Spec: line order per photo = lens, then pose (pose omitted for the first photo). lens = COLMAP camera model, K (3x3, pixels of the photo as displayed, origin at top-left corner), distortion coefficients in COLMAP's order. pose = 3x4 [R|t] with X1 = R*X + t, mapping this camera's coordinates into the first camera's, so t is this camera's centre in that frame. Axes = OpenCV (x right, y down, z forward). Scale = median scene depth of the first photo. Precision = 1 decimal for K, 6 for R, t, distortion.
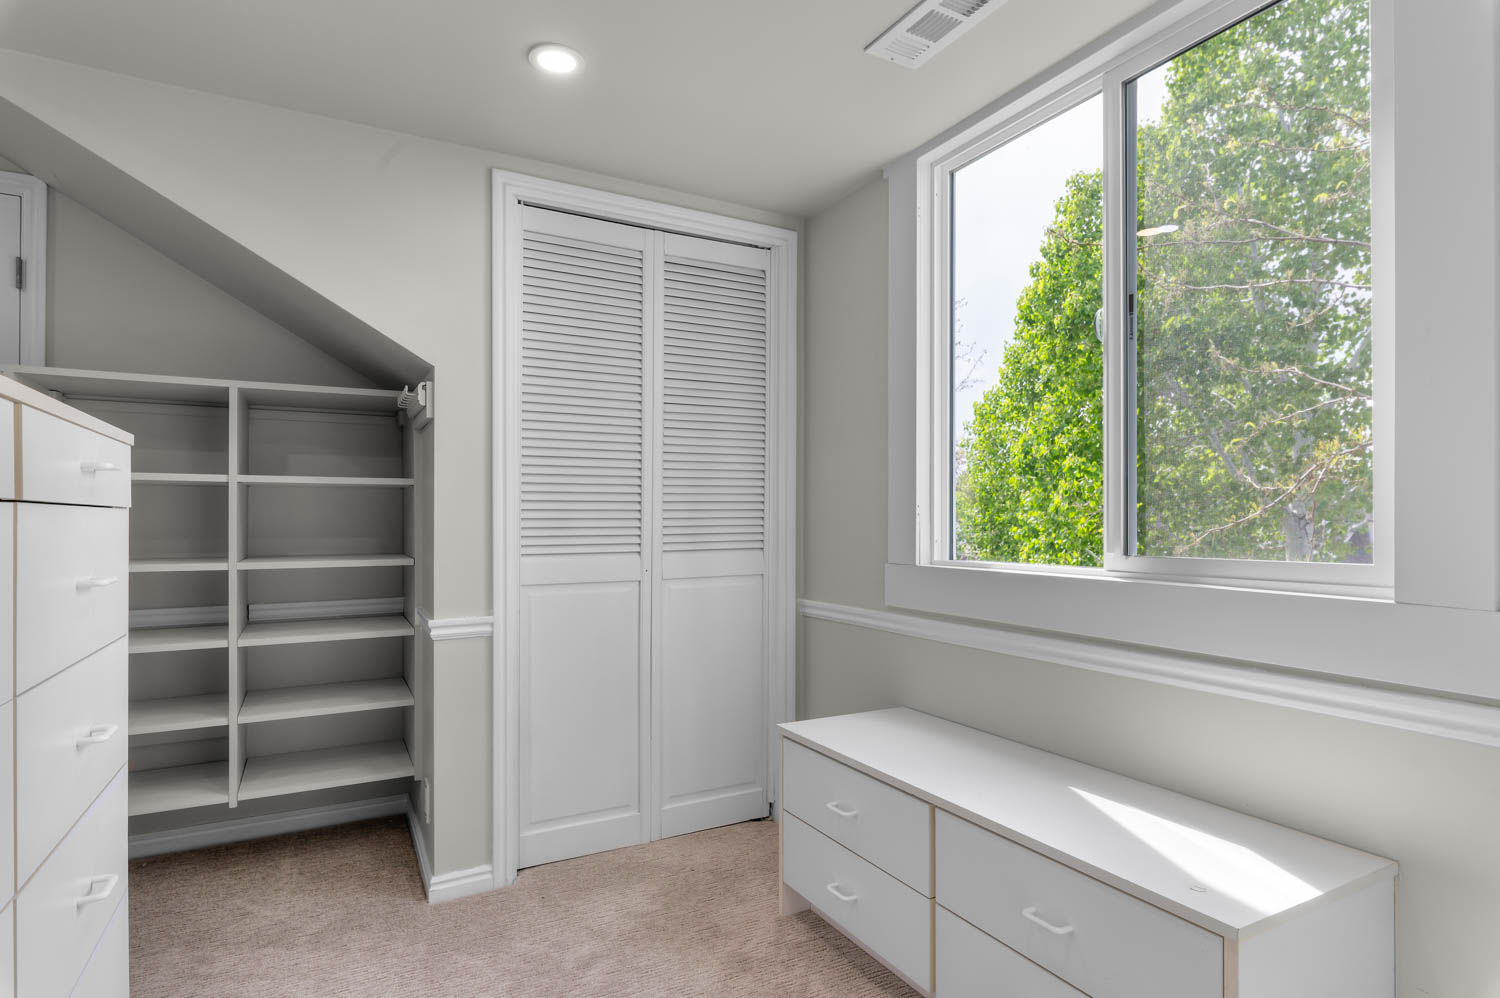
lens RADIAL K [[824.2, 0, 750.0], [0, 824.2, 499.0], [0, 0, 1]] dist [0.000317, 0.000011]
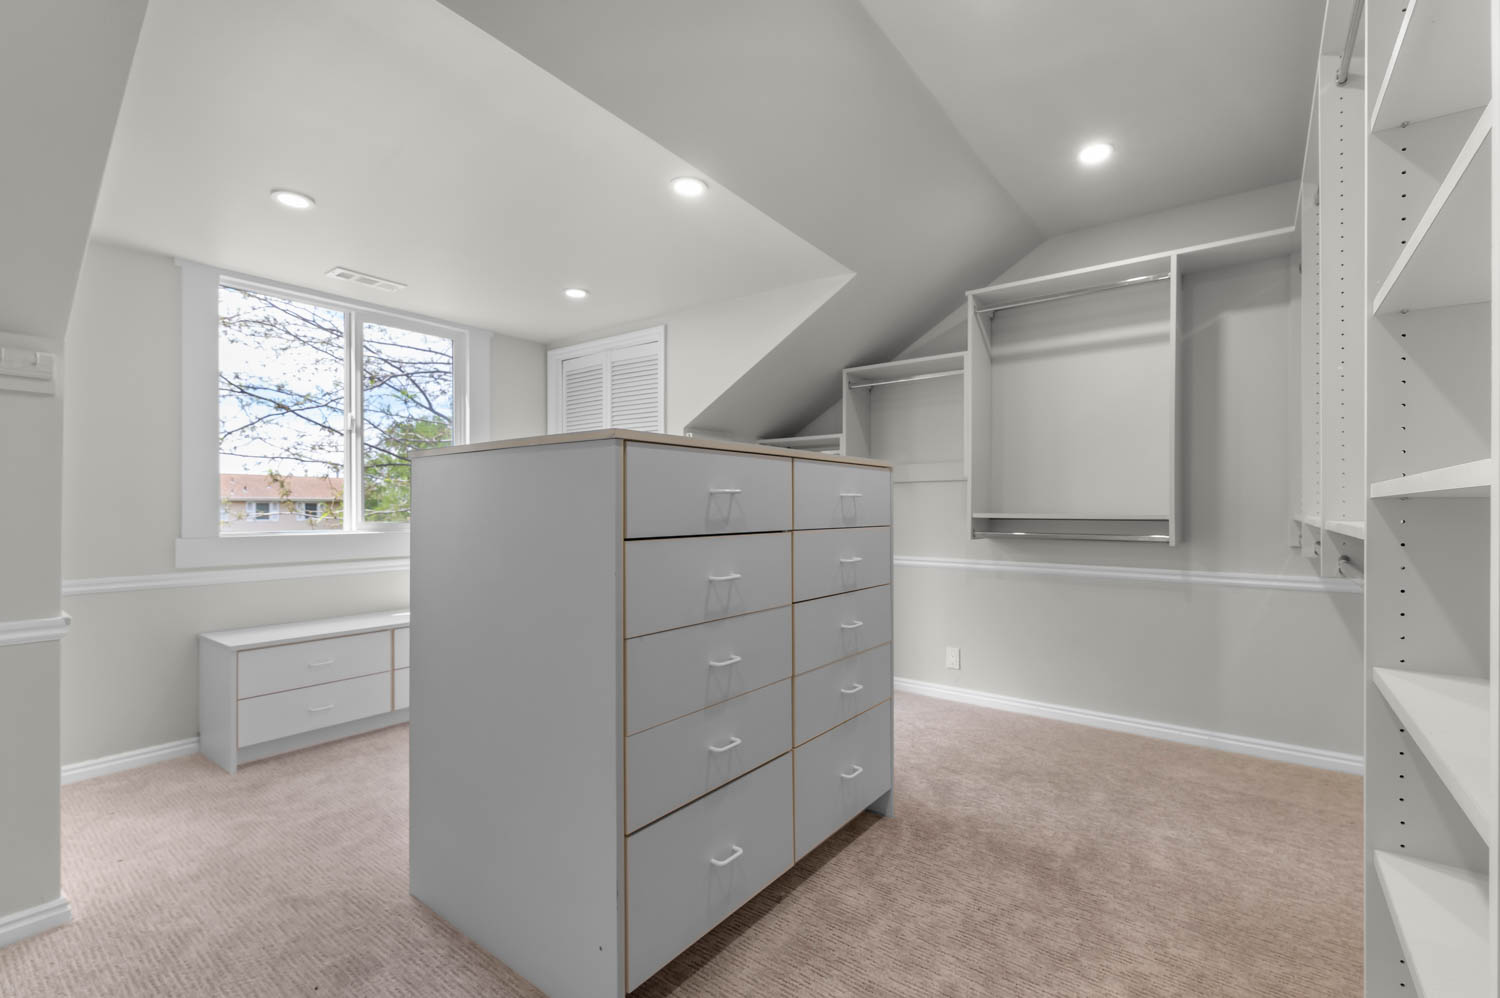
lens RADIAL K [[654.5, 0, 750.0], [0, 654.5, 499.0], [0, 0, 1]] dist [-0.000001, -0.000003]
pose [[-0.400629, 0.002950, 0.916236, -1.317486], [-0.014491, 0.999849, -0.009556, 0.005181], [-0.916126, -0.017105, -0.400526, 0.580084]]
